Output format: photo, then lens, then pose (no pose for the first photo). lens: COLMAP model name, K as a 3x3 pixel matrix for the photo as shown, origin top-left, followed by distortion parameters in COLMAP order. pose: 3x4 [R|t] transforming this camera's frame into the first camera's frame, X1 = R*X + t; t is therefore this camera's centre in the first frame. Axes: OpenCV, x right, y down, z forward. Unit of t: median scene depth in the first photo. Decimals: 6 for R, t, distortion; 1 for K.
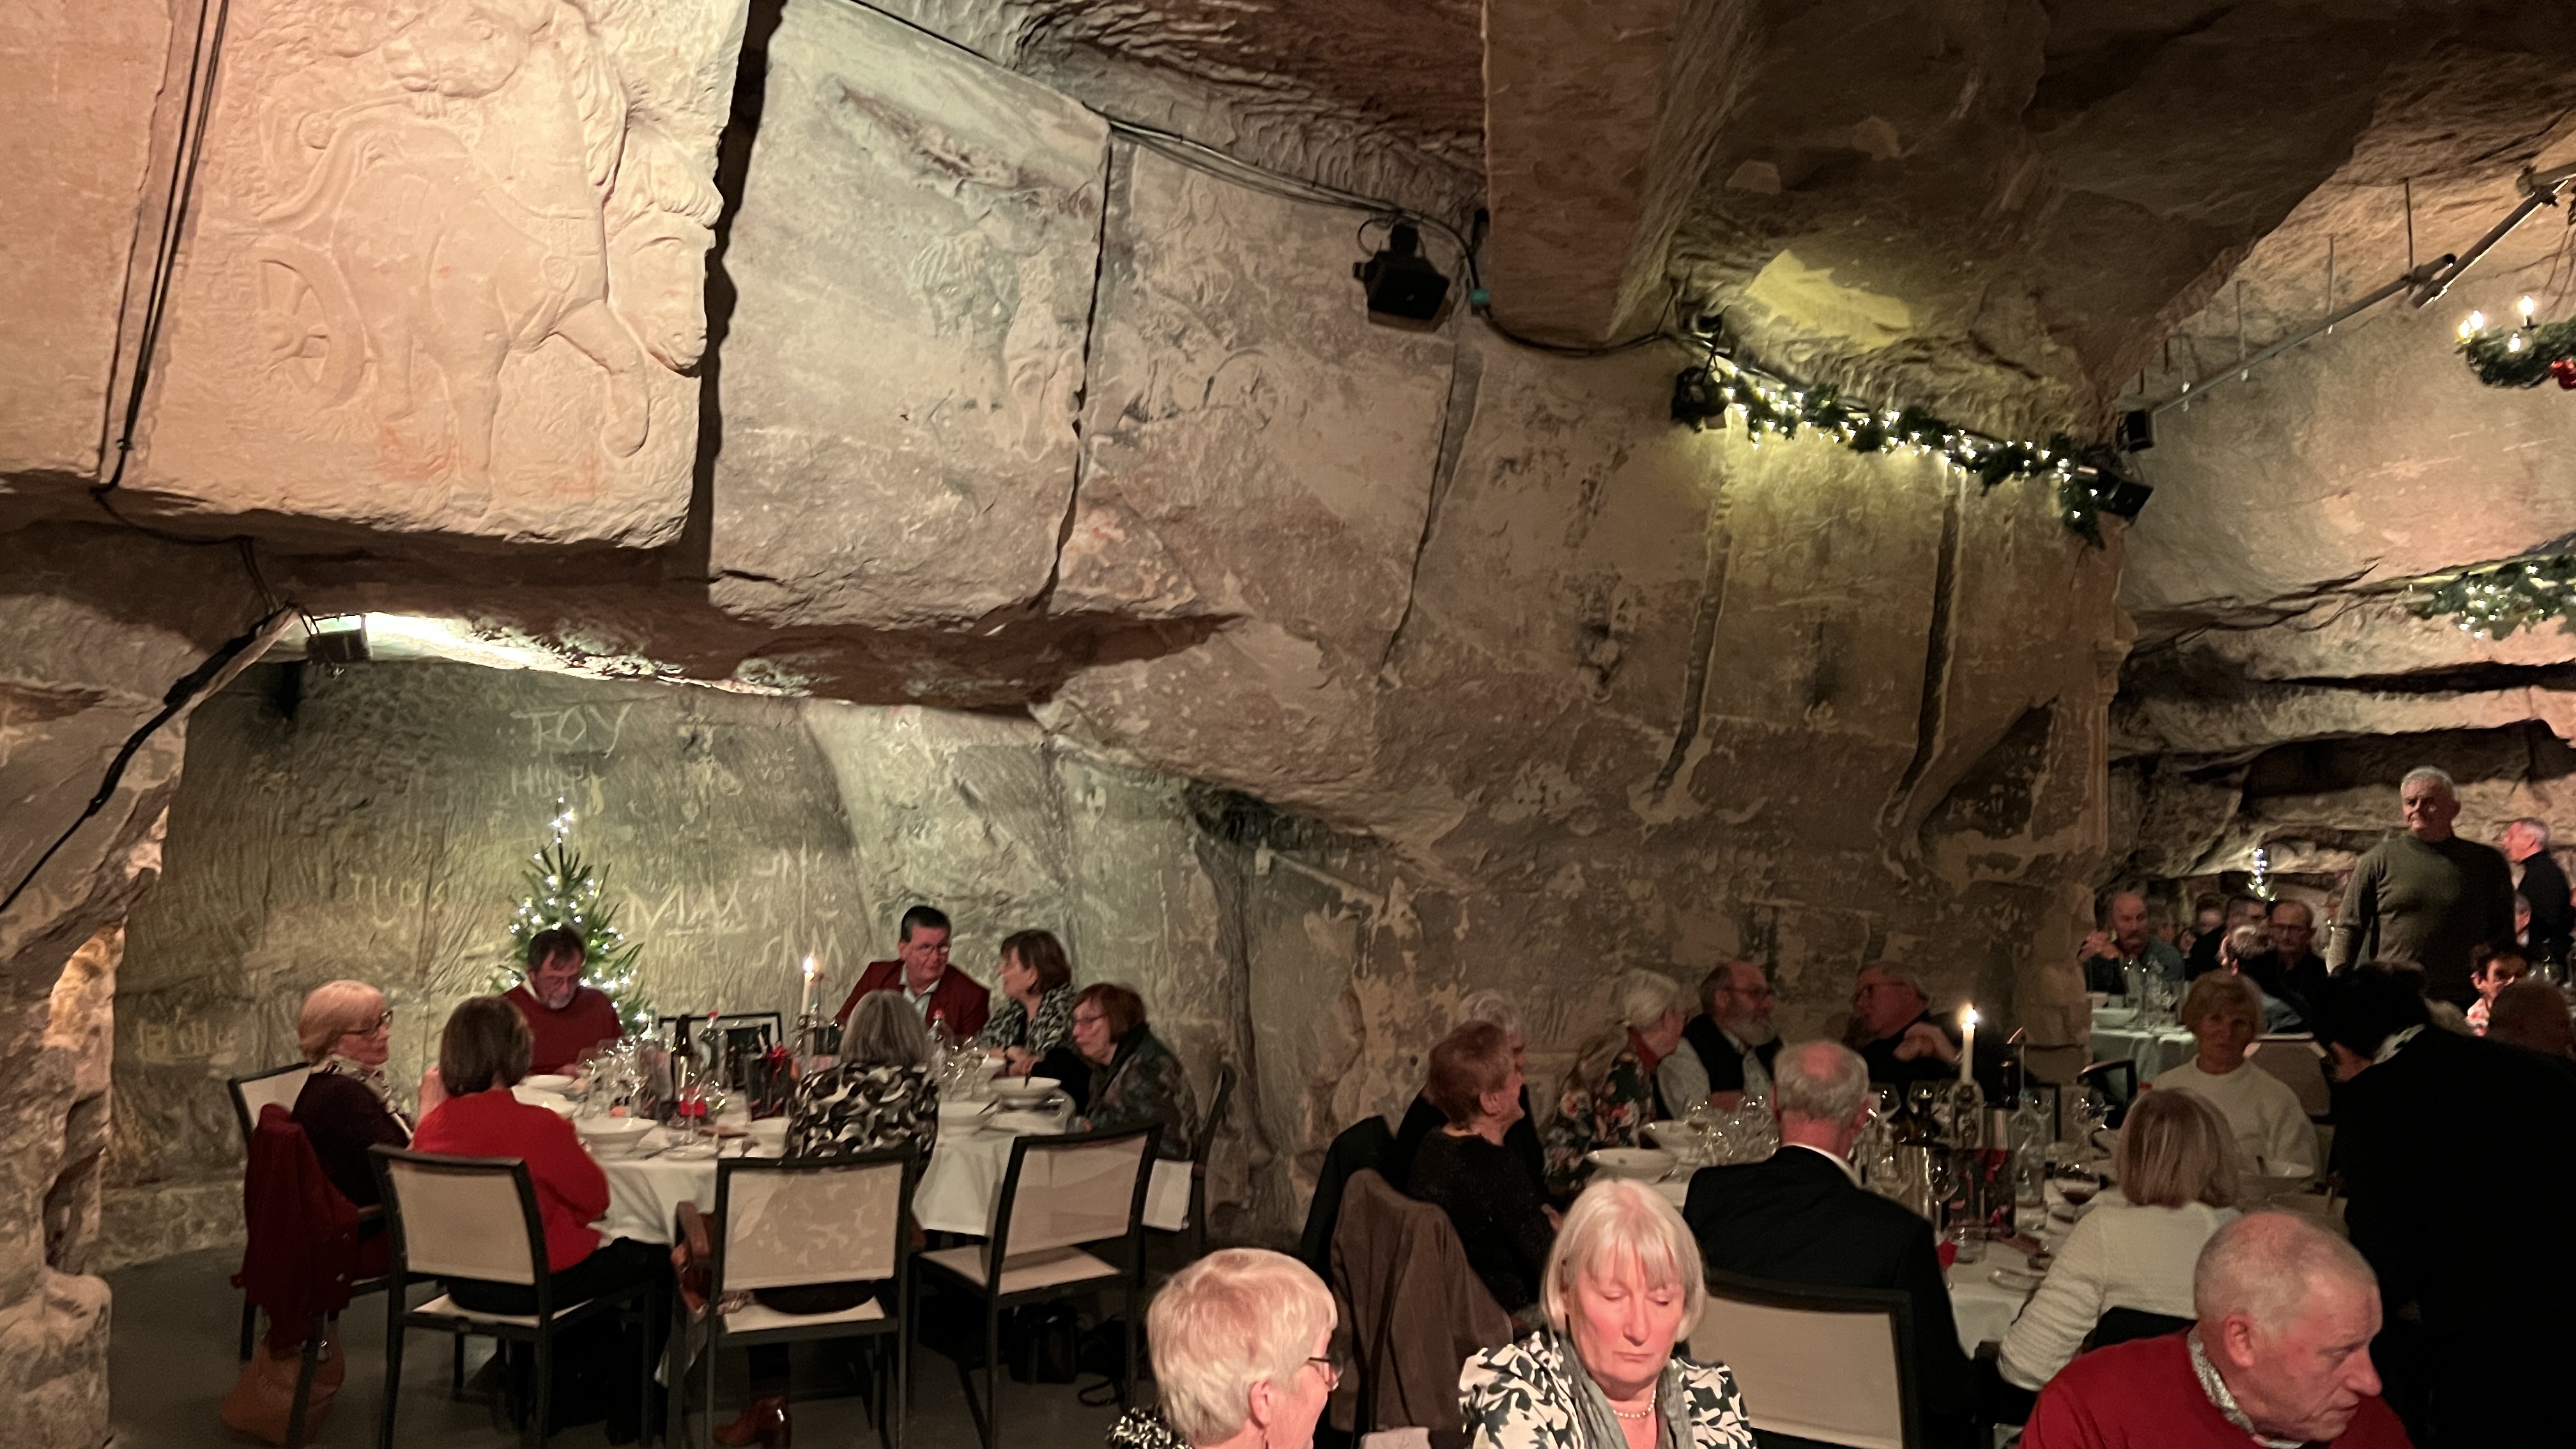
lens RADIAL K [[1905.7, 0, 1280.9], [0, 1905.7, 703.4], [0, 0, 1]] dist [0.108646, -0.141383]
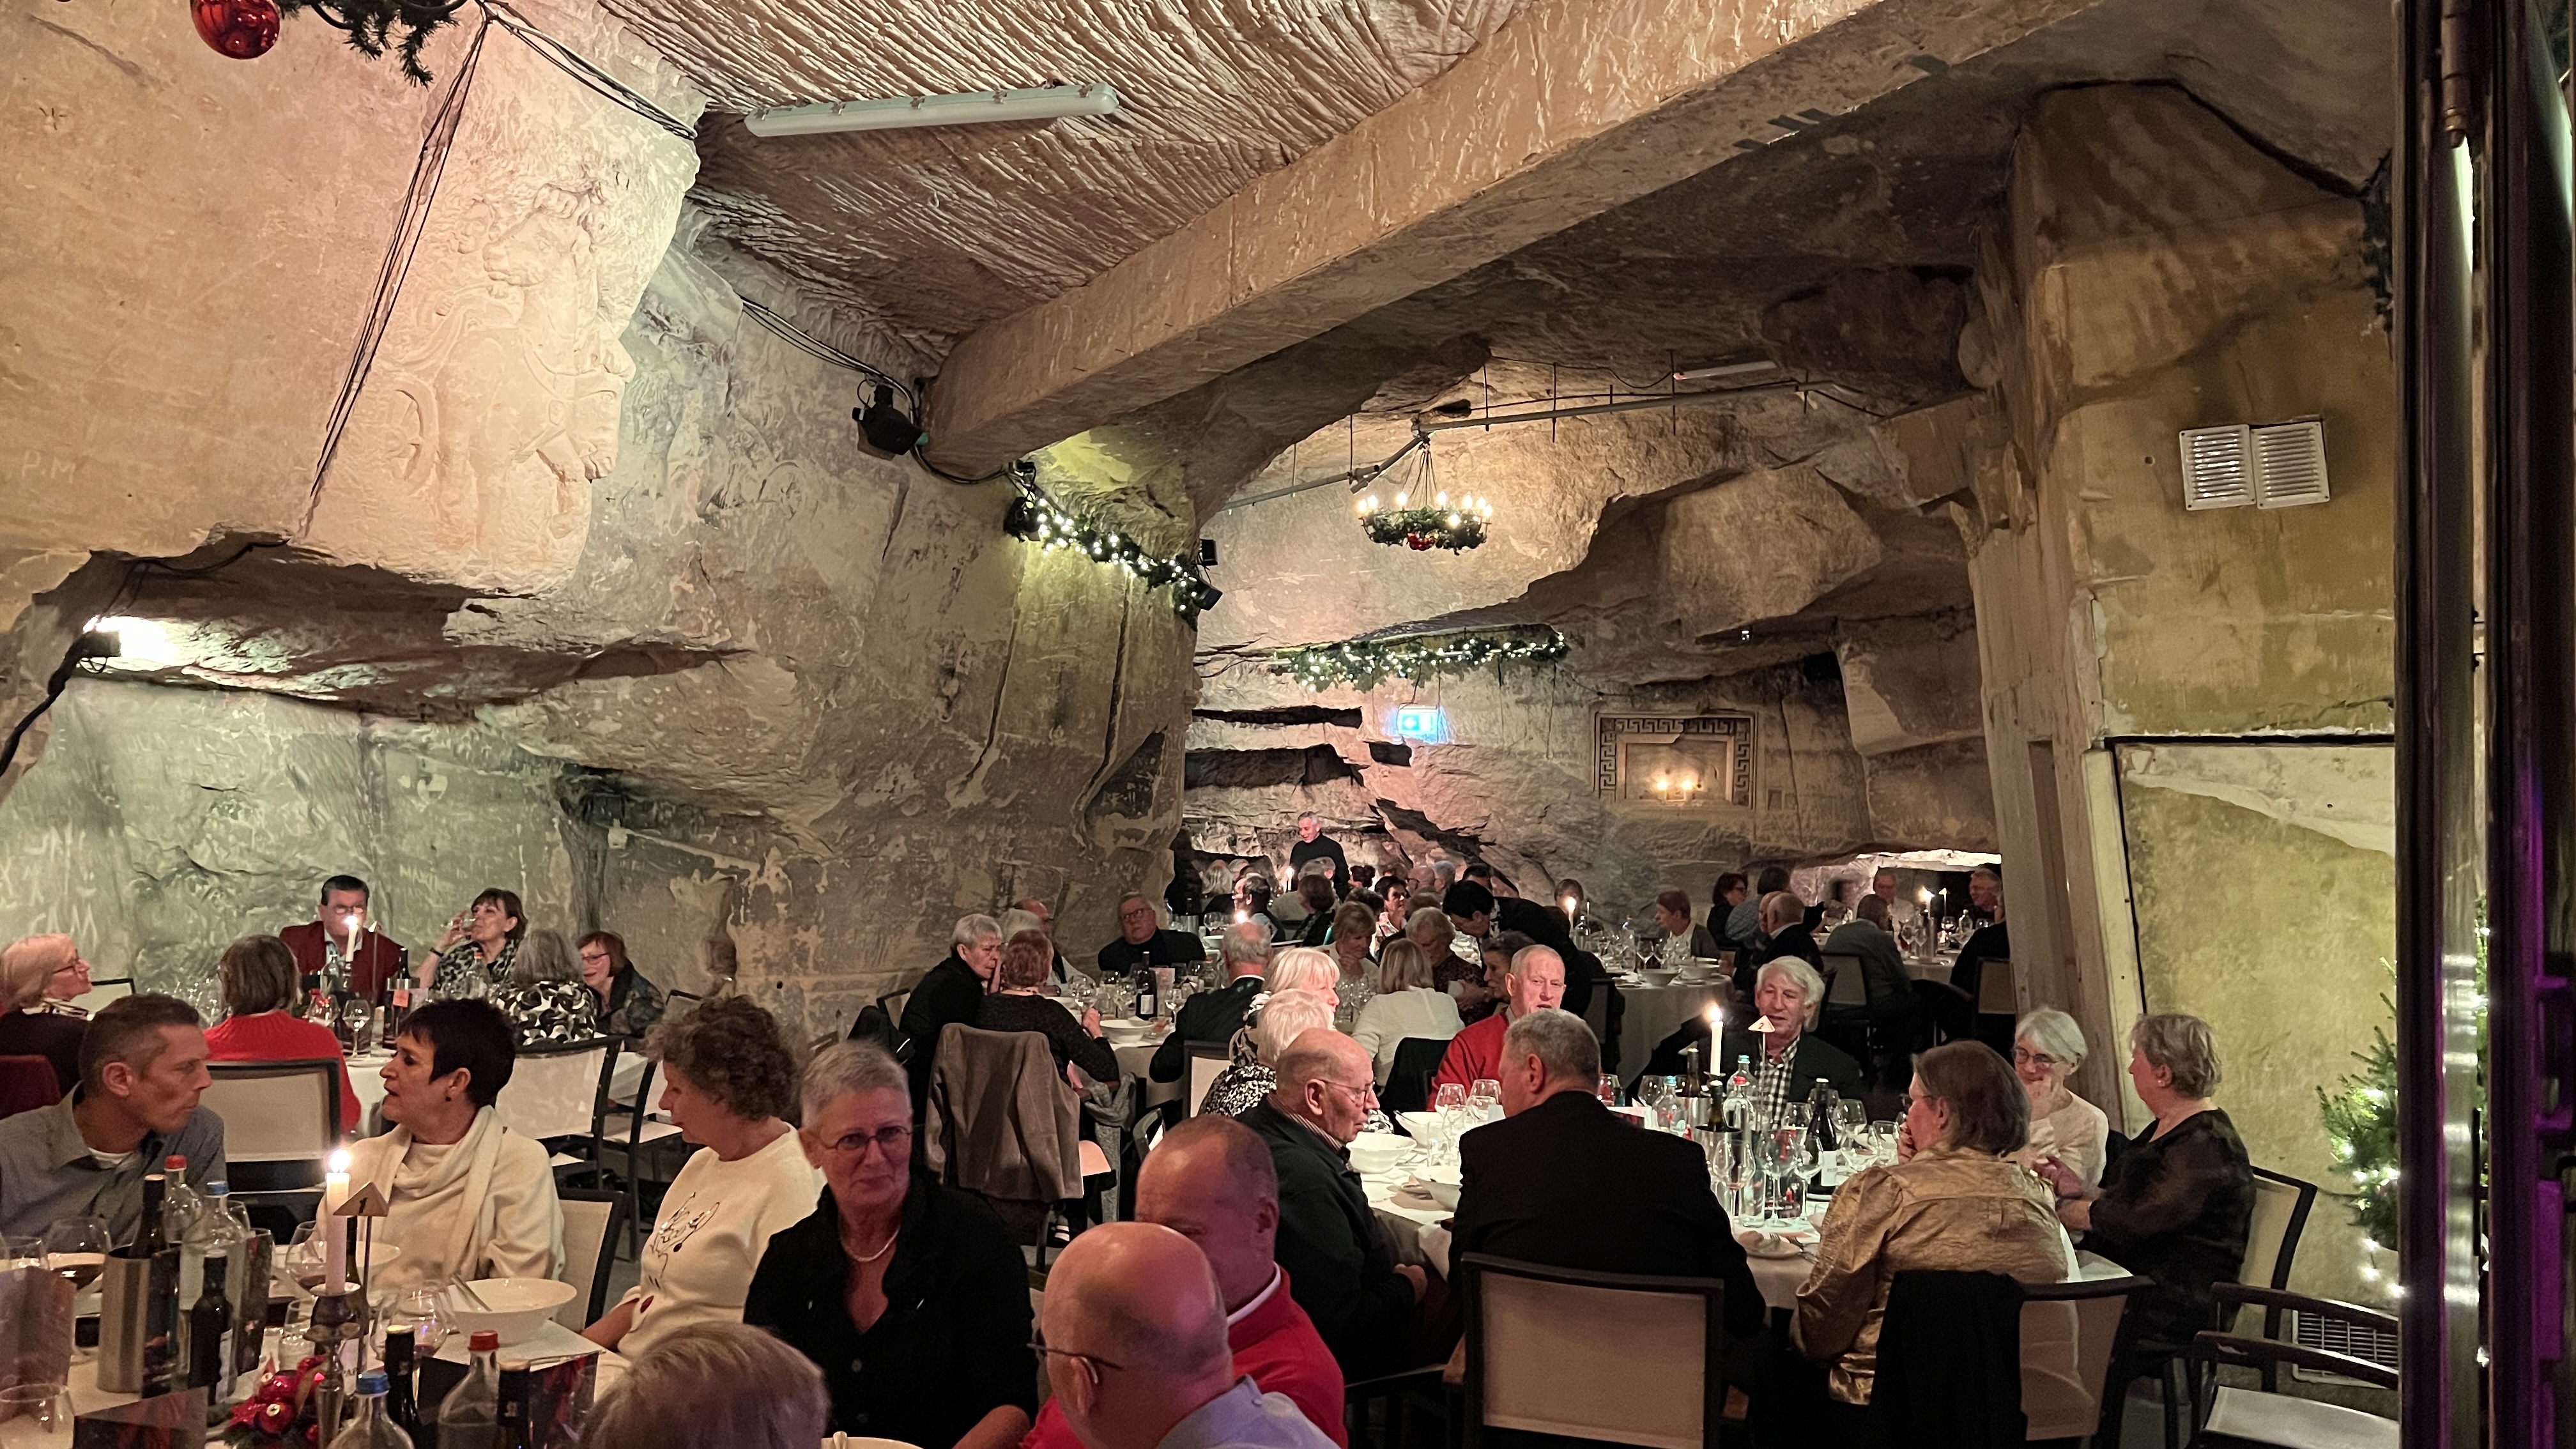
lens RADIAL K [[1912.0, 0, 1288.0], [0, 1912.0, 724.5], [0, 0, 1]] dist [0.121848, -0.236543]
pose [[0.796849, 0.034333, 0.603202, -0.462402], [-0.042275, 0.999106, -0.001020, -0.007498], [-0.602697, -0.024687, 0.797588, -0.275803]]
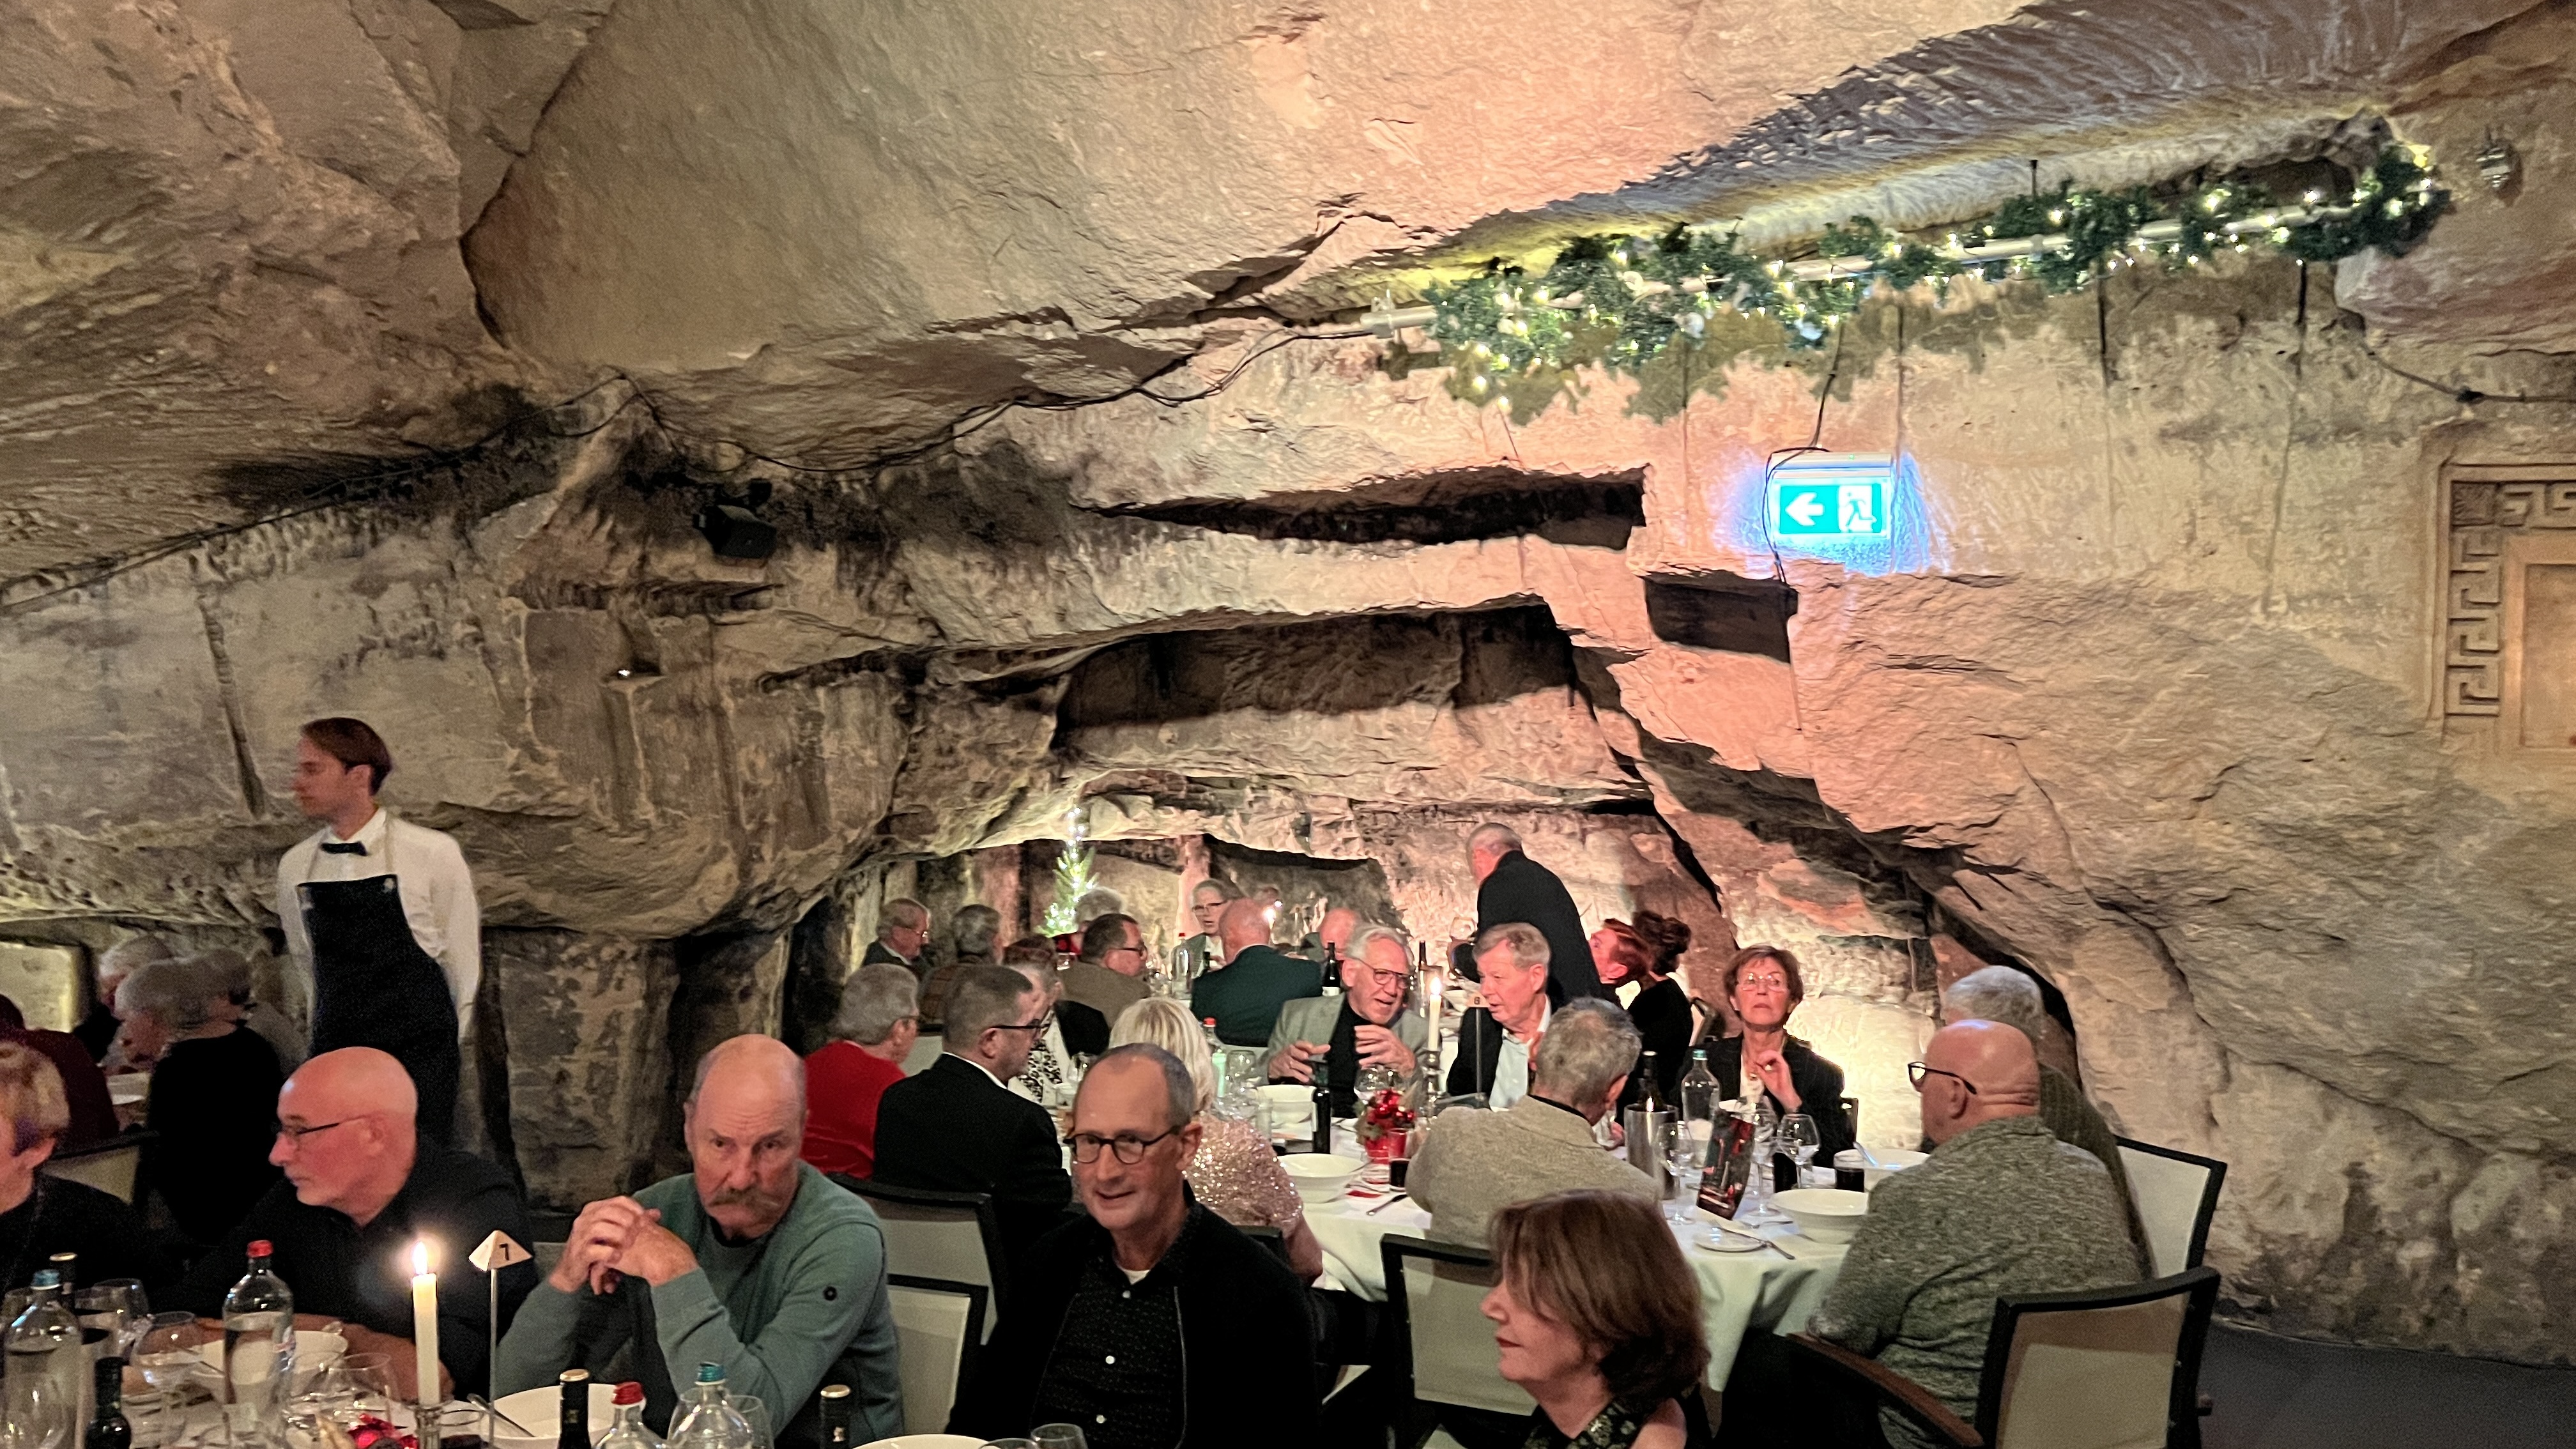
lens RADIAL K [[1912.0, 0, 1288.0], [0, 1912.0, 724.5], [0, 0, 1]] dist [0.121848, -0.236543]
pose [[0.834663, 0.011385, 0.550643, 0.475592], [-0.039442, 0.998455, 0.039143, 0.044898], [-0.549347, -0.054389, 0.833822, 0.969424]]
